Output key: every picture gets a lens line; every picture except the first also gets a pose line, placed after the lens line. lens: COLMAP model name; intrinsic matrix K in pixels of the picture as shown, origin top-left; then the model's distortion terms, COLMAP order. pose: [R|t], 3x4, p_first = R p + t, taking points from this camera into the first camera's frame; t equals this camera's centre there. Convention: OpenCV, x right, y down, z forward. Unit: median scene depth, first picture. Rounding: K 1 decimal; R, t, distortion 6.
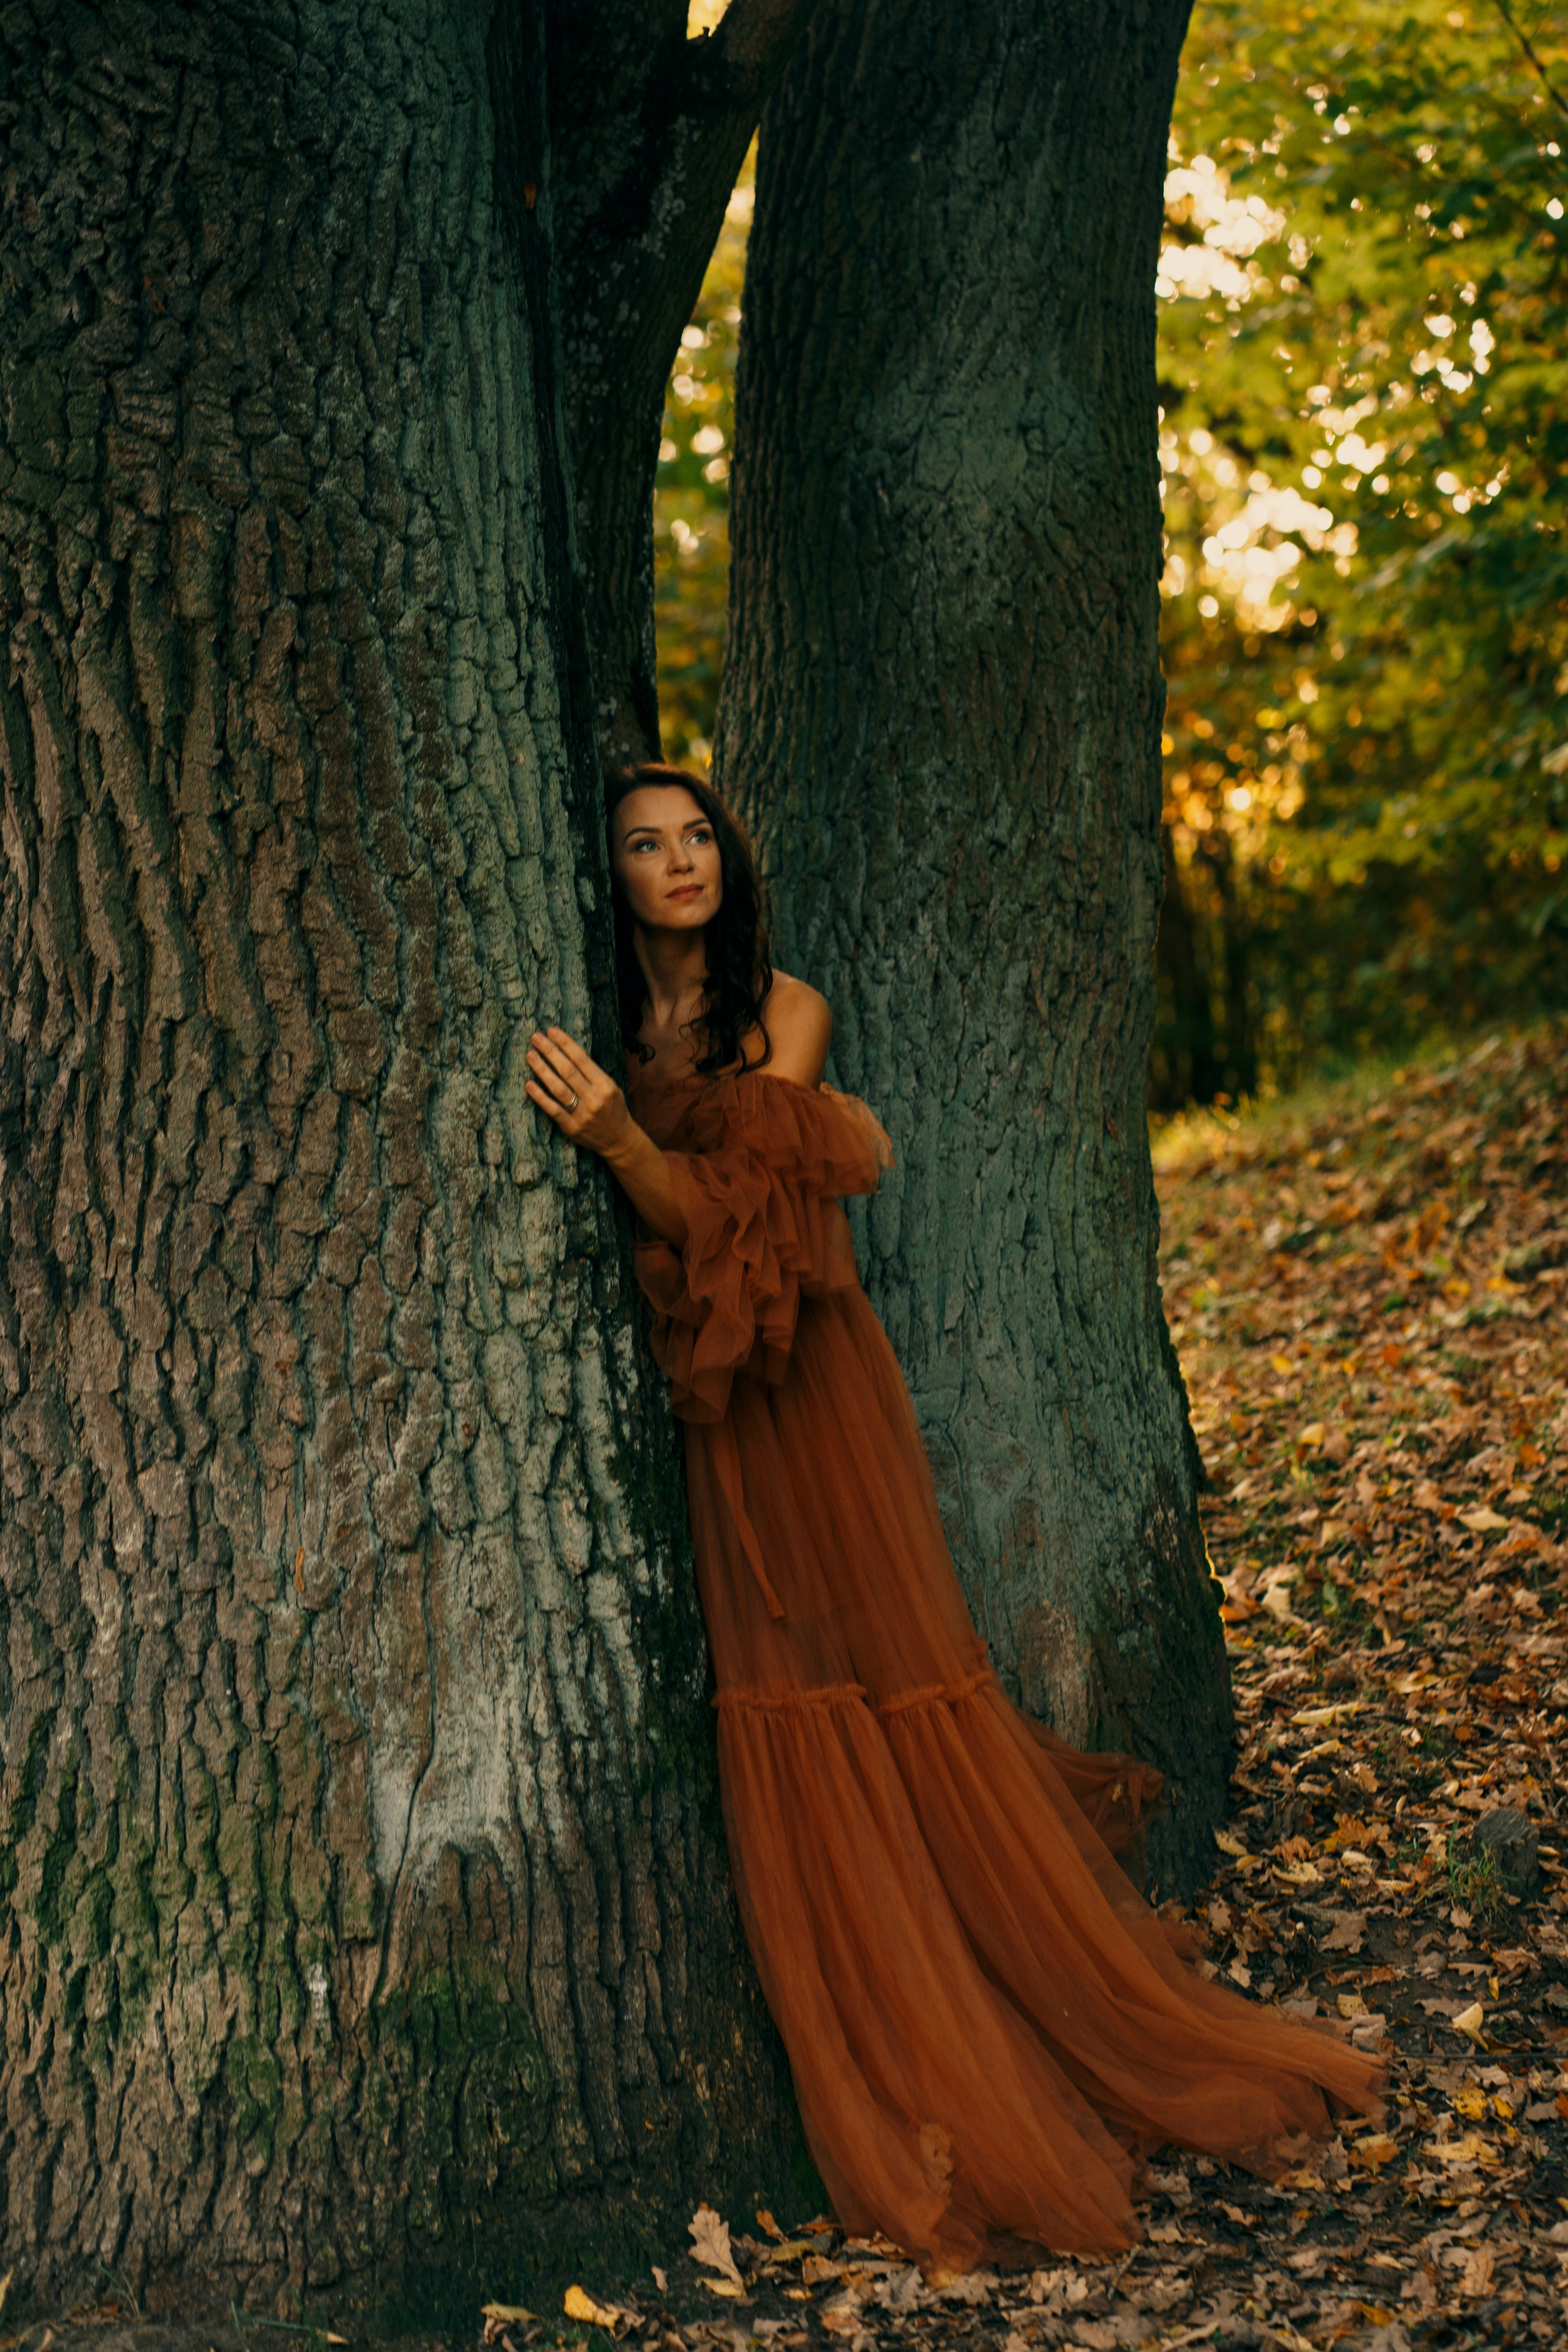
lens RADIAL K [[5802.2, 0, 782.6], [0, 5802.2, 1180.2], [0, 0, 1]] dist [0.098309, 0.000000]
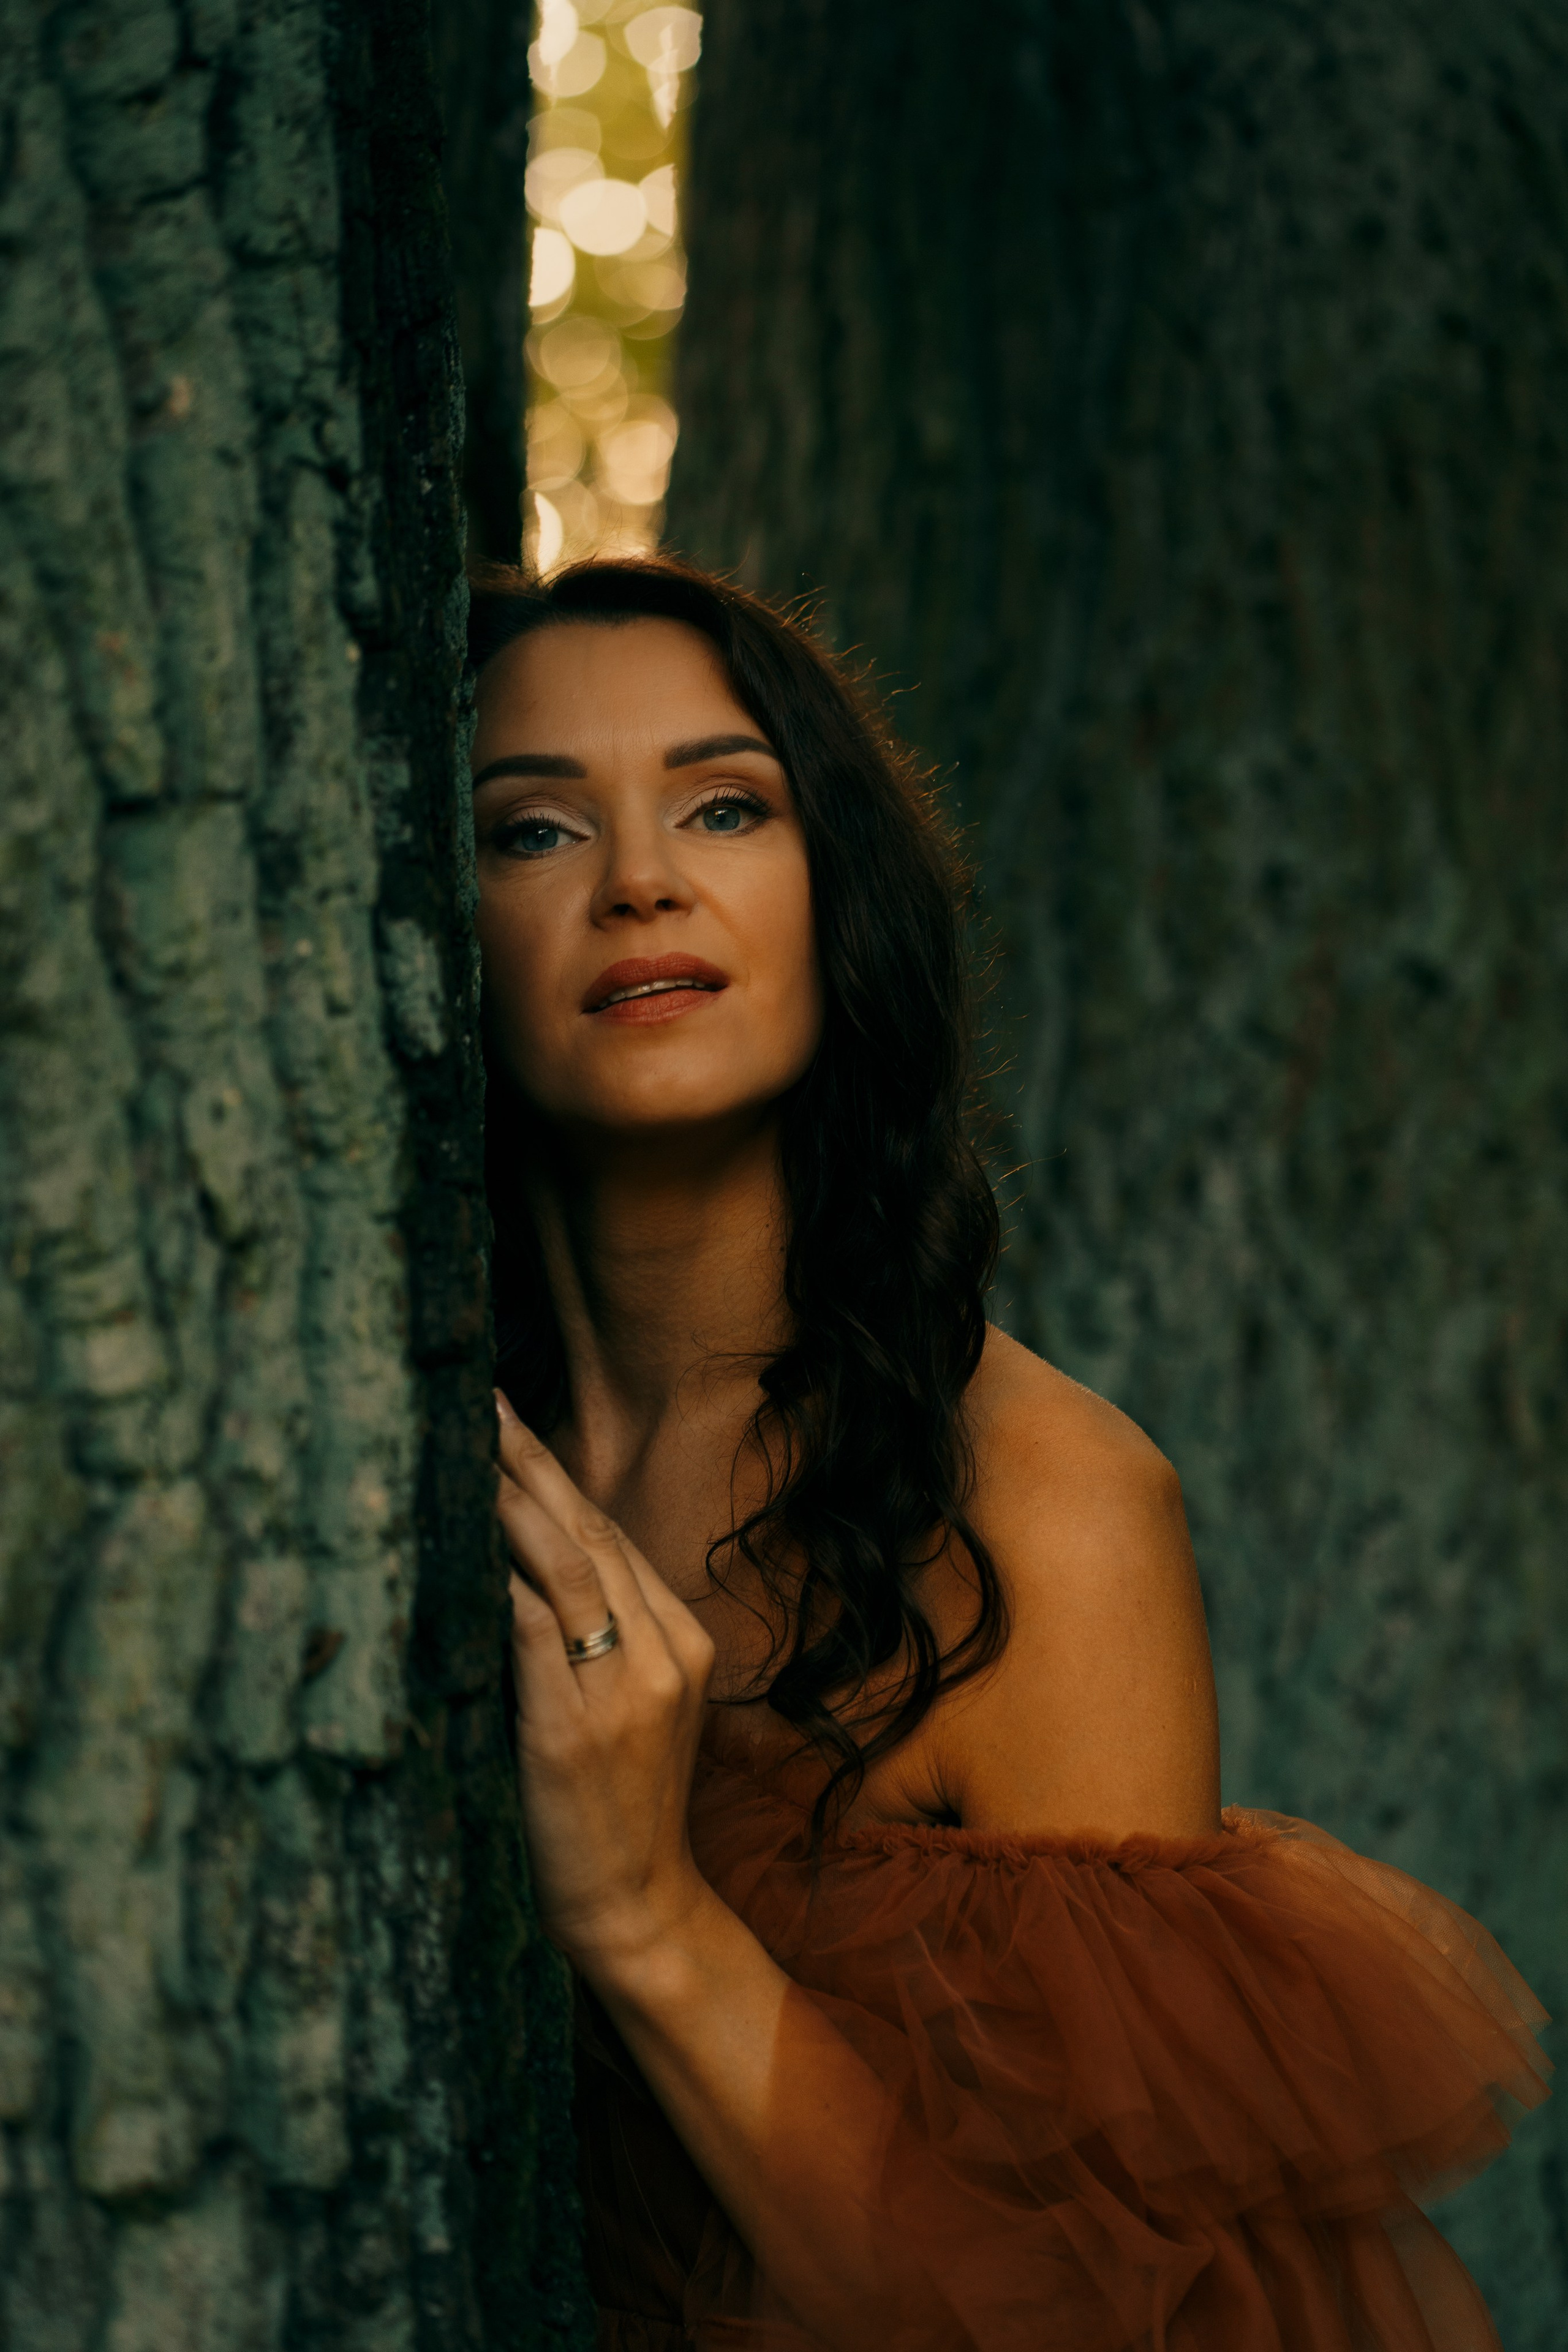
lens RADIAL K [[5802.2, 0, 787.0], [0, 5802.2, 1174.4], [0, 0, 1]] dist [0.098309, 0.000000]
pose [[0.996016, 0.036323, 0.081436, -0.032470], [-0.031708, 0.997856, -0.057258, -0.023249], [-0.083341, 0.054448, 0.995033, 0.640763]]
